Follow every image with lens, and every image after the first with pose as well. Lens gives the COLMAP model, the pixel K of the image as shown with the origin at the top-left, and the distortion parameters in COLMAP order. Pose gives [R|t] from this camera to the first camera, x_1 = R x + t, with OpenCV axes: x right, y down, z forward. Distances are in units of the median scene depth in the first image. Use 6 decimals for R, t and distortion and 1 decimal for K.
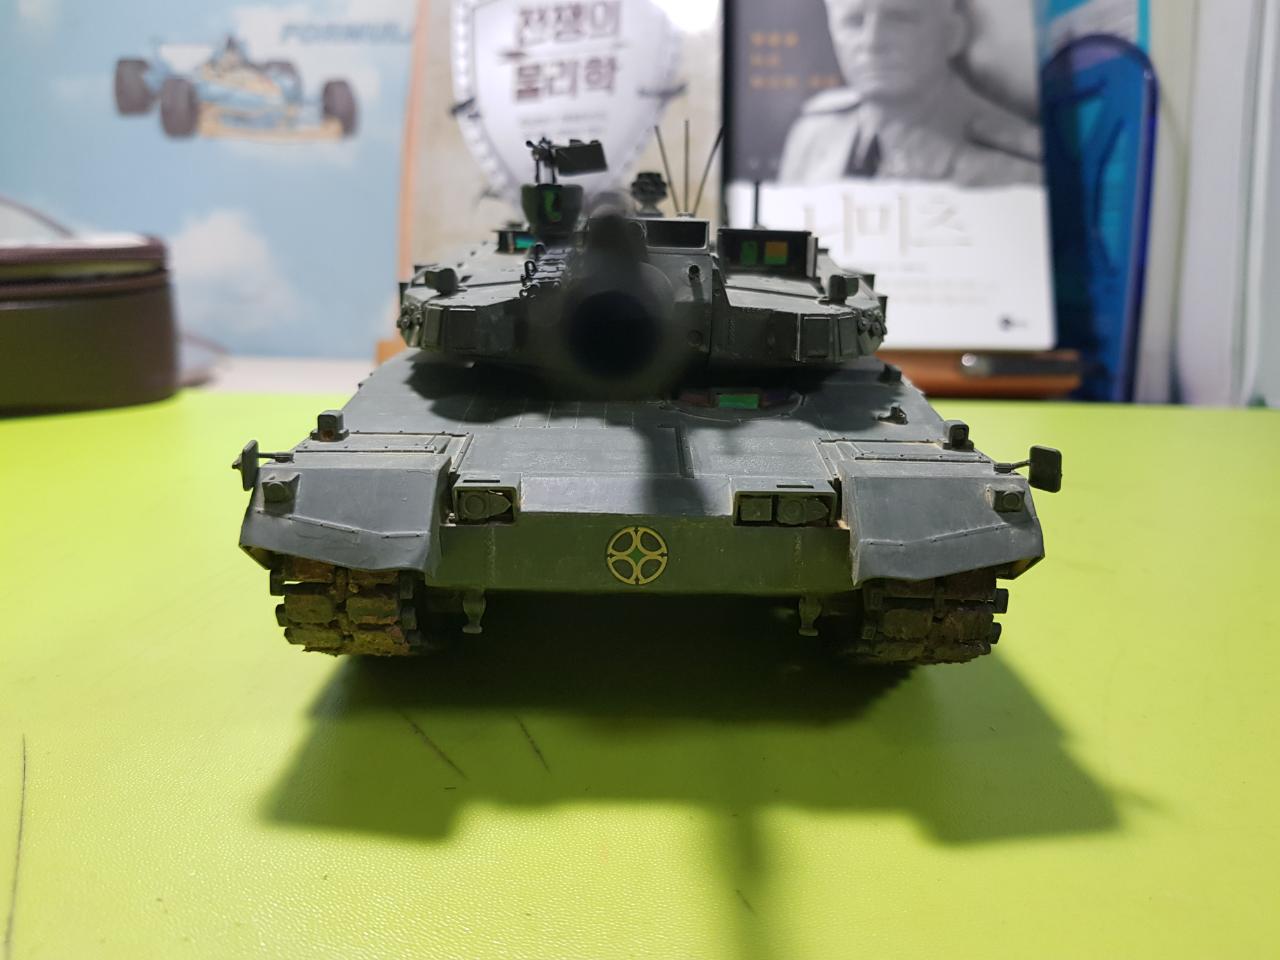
lens RADIAL K [[1074.6, 0, 640.0], [0, 1074.6, 480.0], [0, 0, 1]] dist [0.047049, -0.207209]
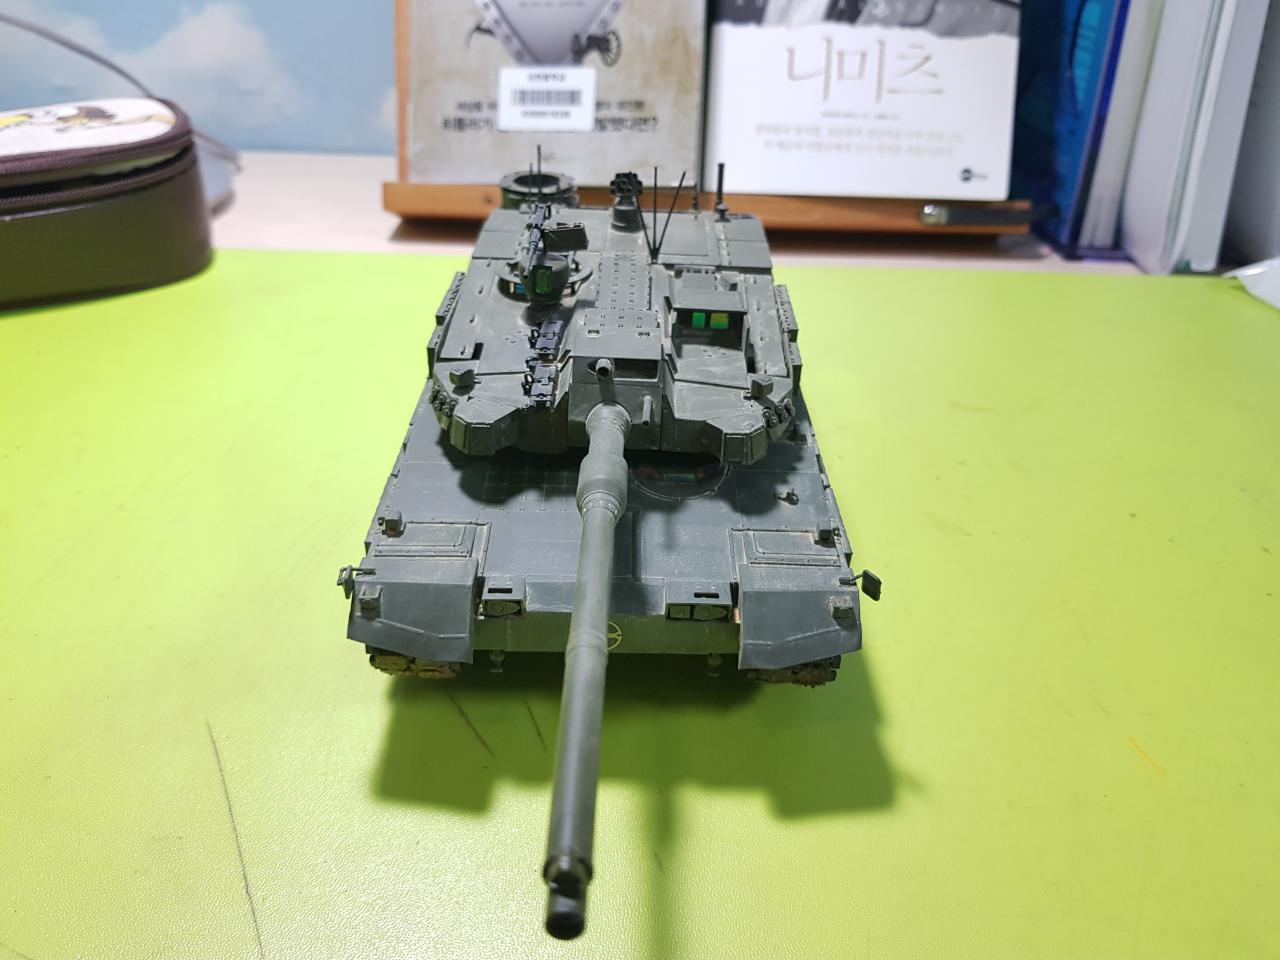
lens RADIAL K [[1074.6, 0, 640.0], [0, 1074.6, 480.0], [0, 0, 1]] dist [0.047049, -0.207209]
pose [[0.999885, 0.014034, 0.005663, 0.039304], [-0.015093, 0.952267, 0.304892, -0.612015], [-0.001114, -0.304942, 0.952370, -0.402192]]
